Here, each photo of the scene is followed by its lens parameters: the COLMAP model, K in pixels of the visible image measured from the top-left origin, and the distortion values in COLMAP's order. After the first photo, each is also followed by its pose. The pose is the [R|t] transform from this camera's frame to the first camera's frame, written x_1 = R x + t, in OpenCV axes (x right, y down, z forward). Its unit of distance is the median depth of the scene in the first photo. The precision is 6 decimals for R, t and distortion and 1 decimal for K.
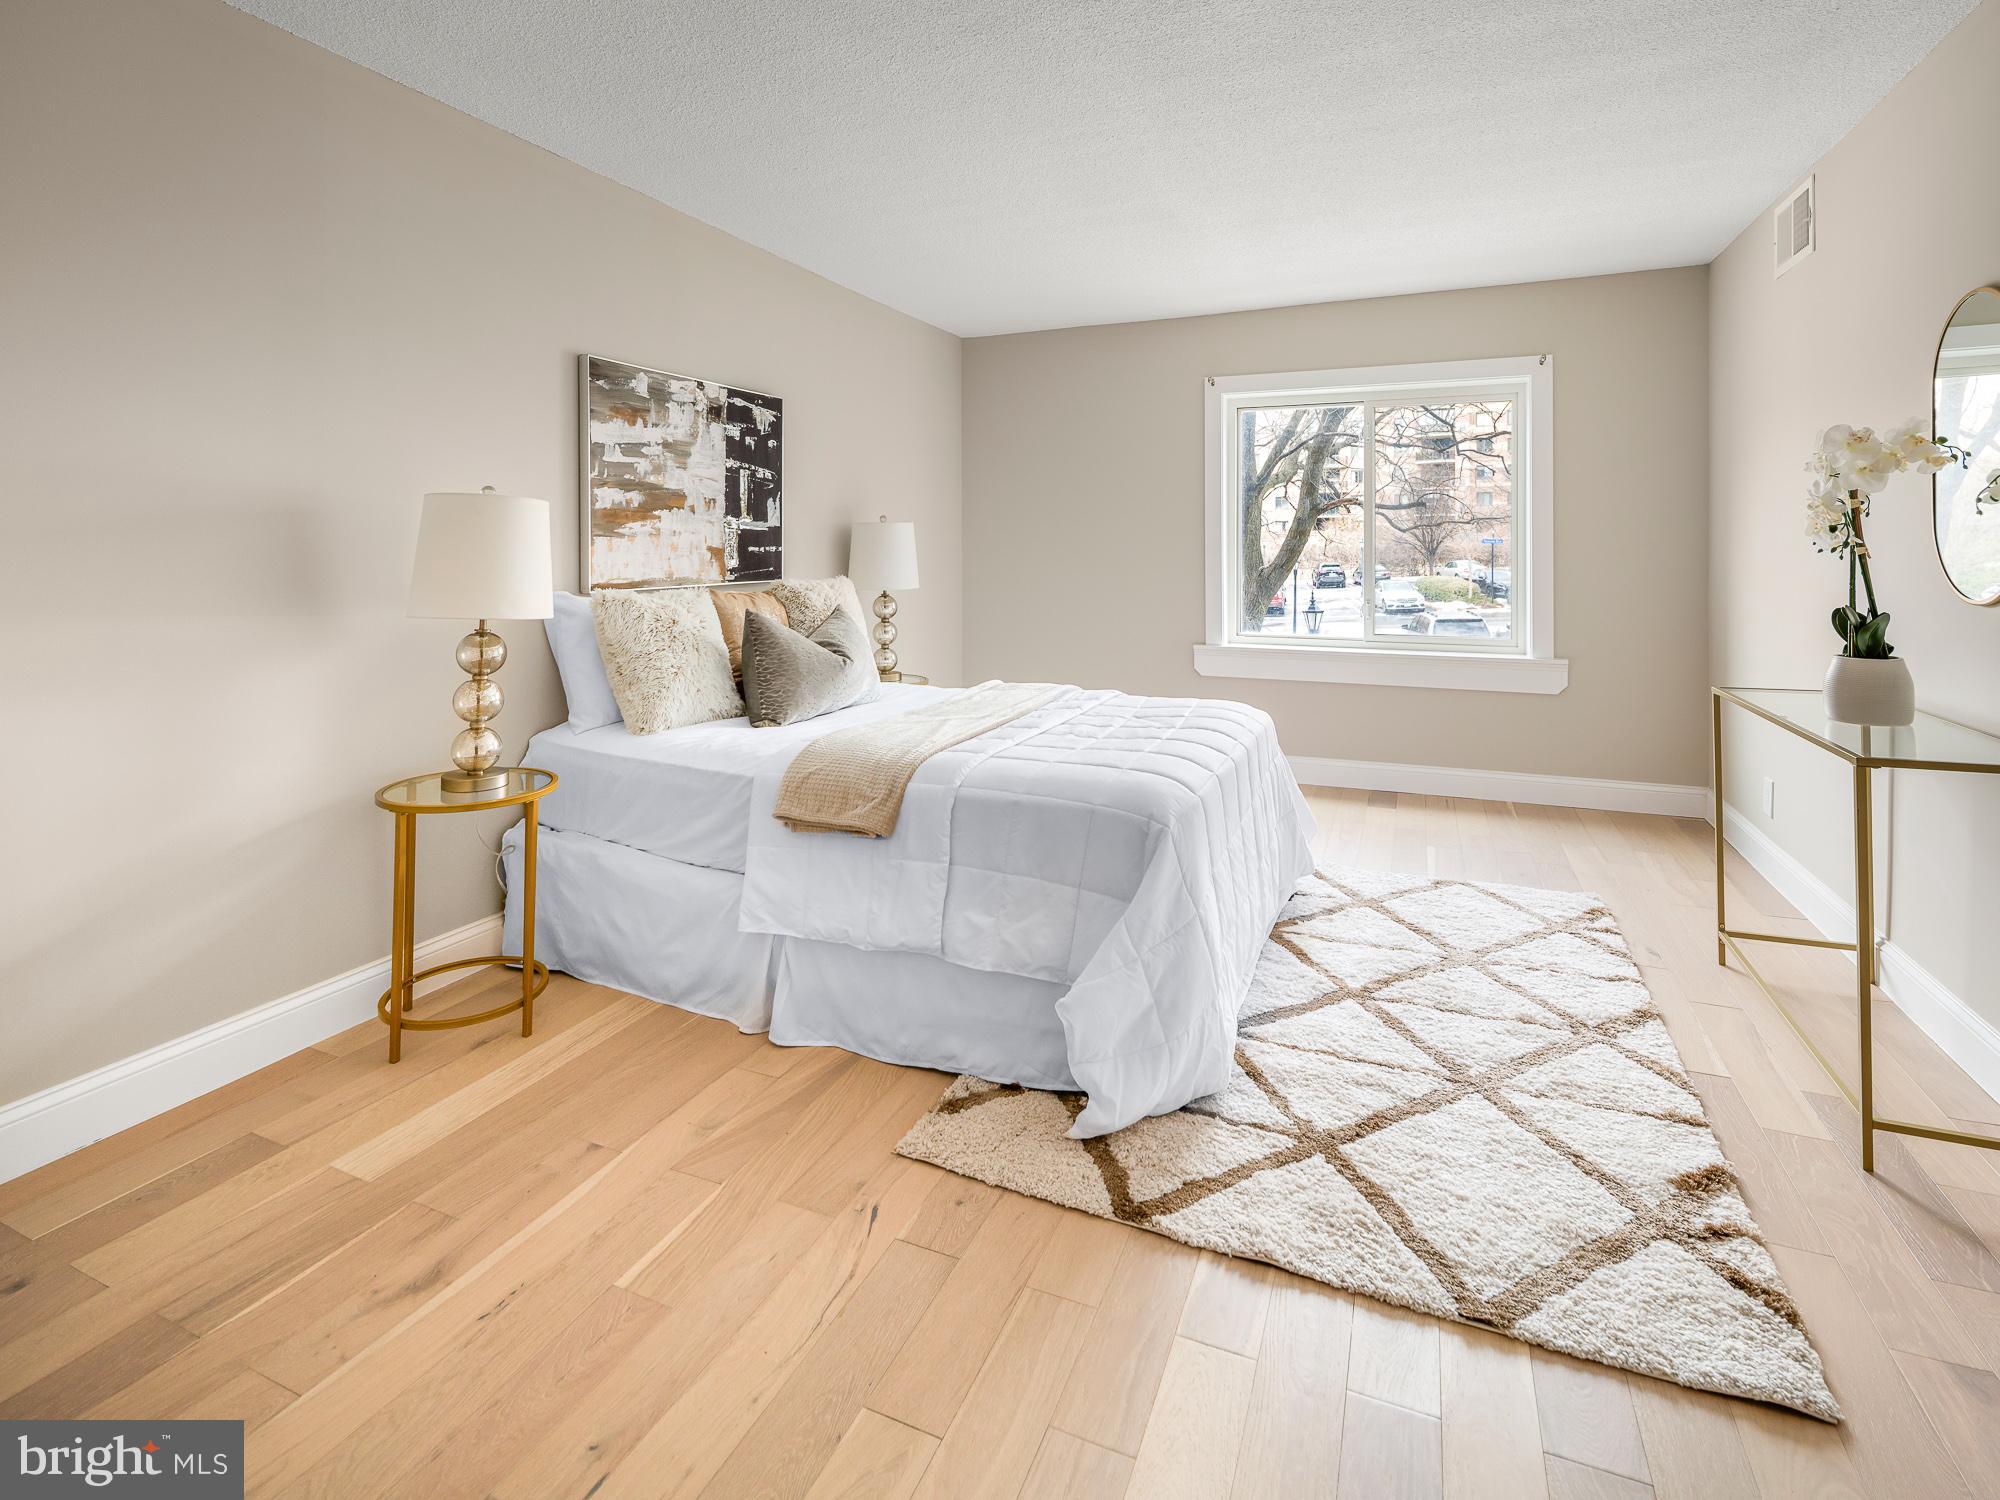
lens RADIAL K [[961.6, 0, 1012.6], [0, 961.6, 620.8], [0, 0, 1]] dist [0.002498, -0.000631]
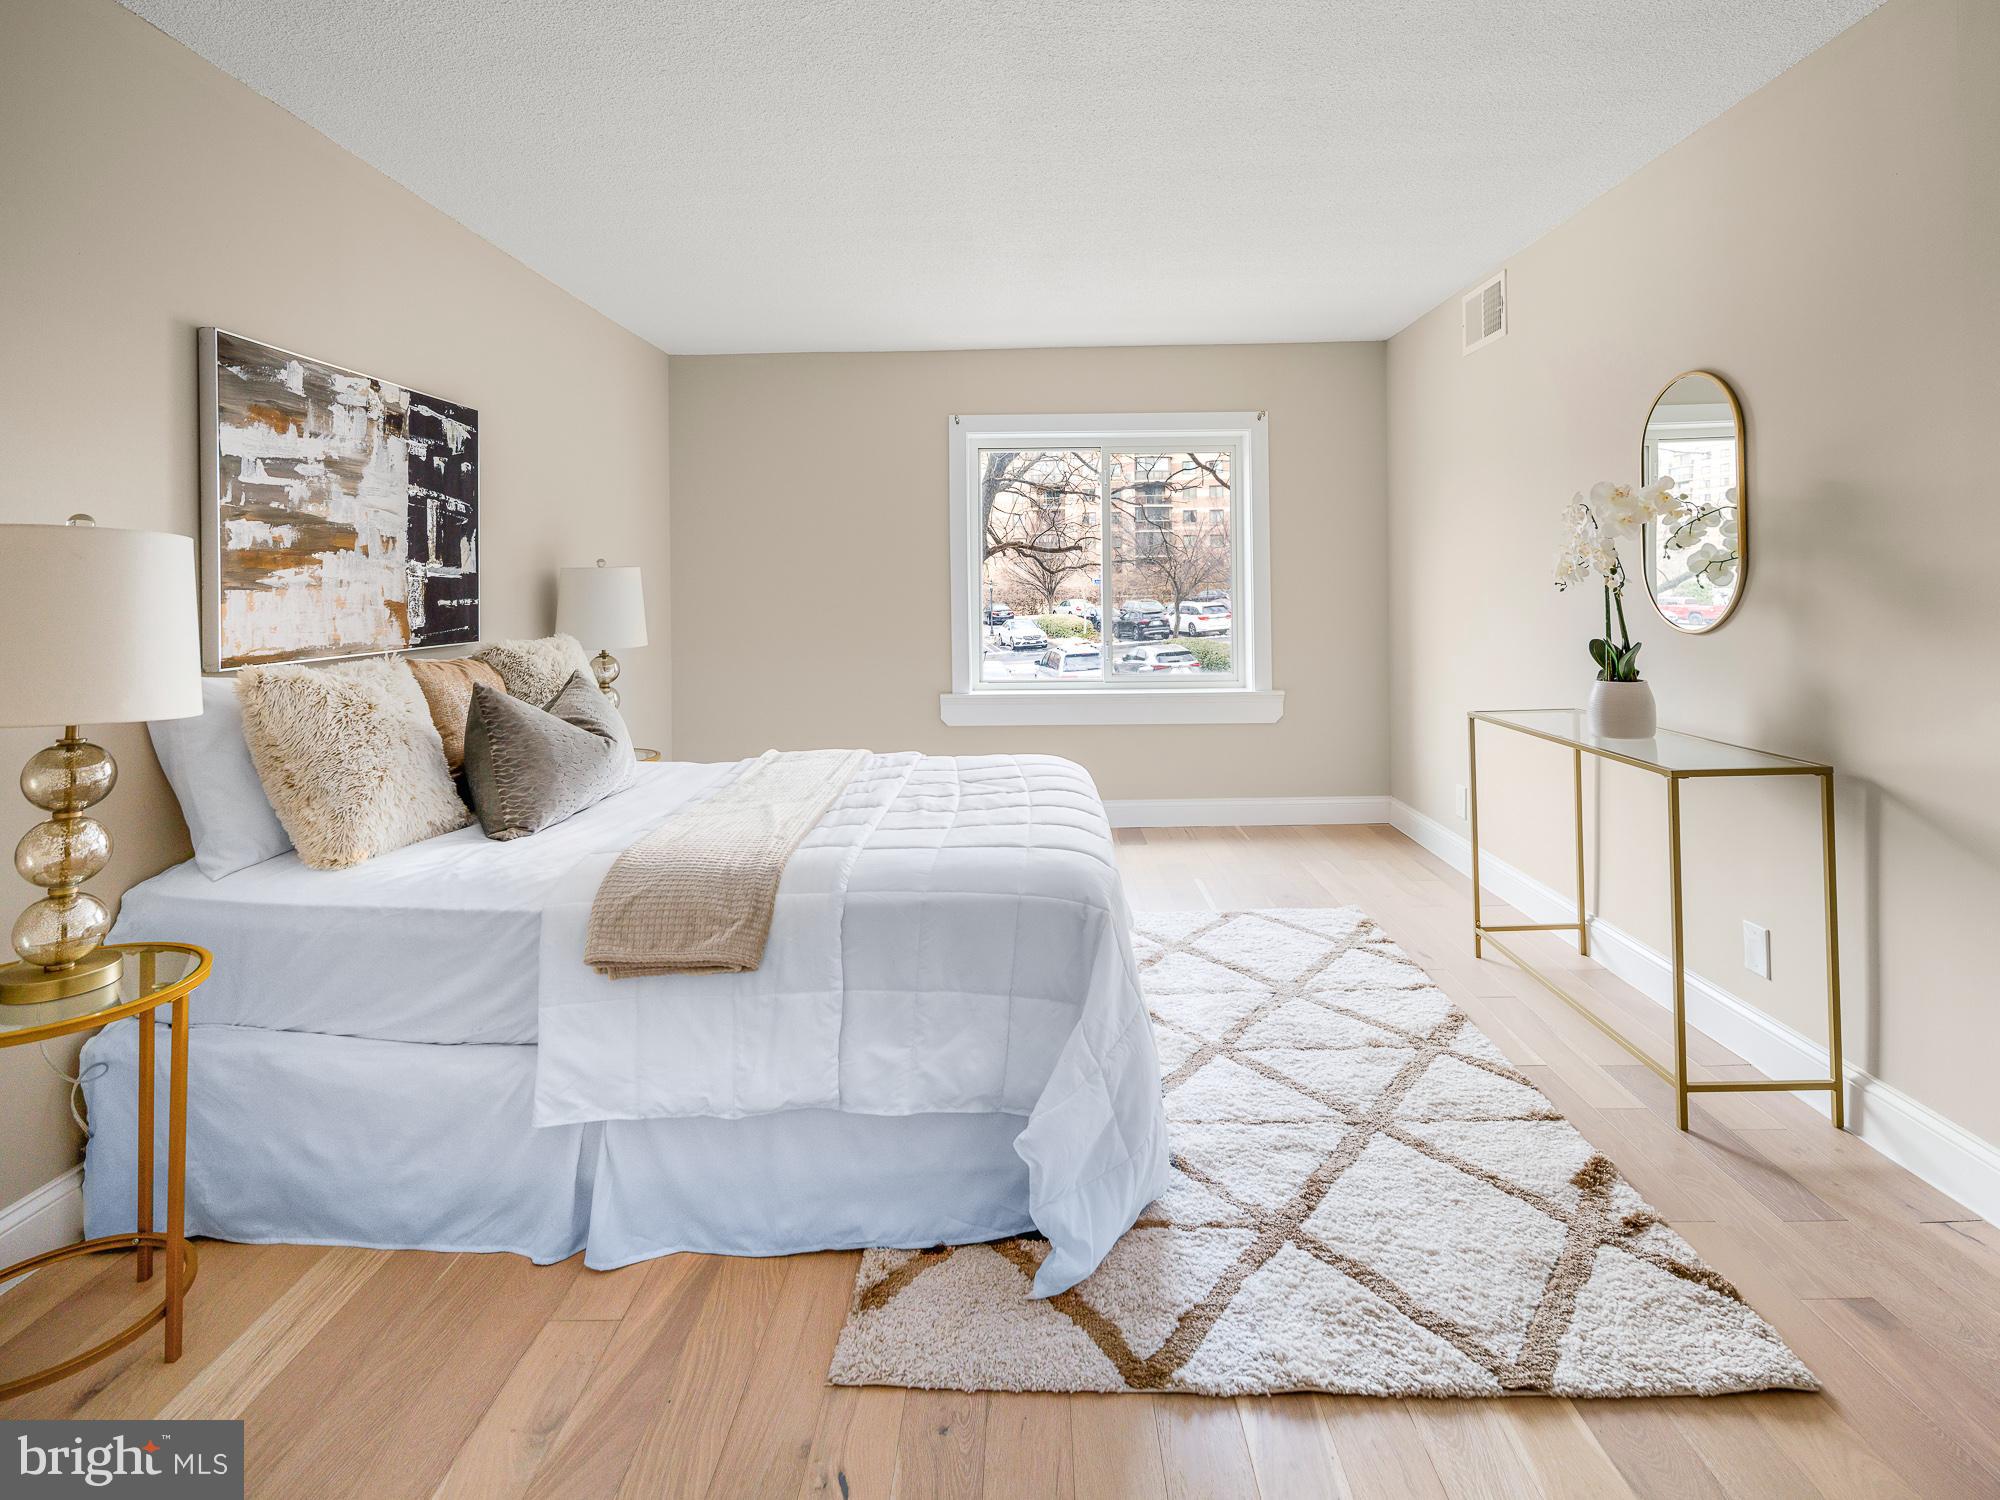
lens RADIAL K [[967.9, 0, 1011.8], [0, 967.9, 641.4], [0, 0, 1]] dist [0.002701, -0.000769]
pose [[0.925652, -0.032188, 0.377005, -0.168735], [0.040942, 0.999045, -0.015228, -0.015815], [-0.376155, 0.029531, 0.926086, 0.134304]]
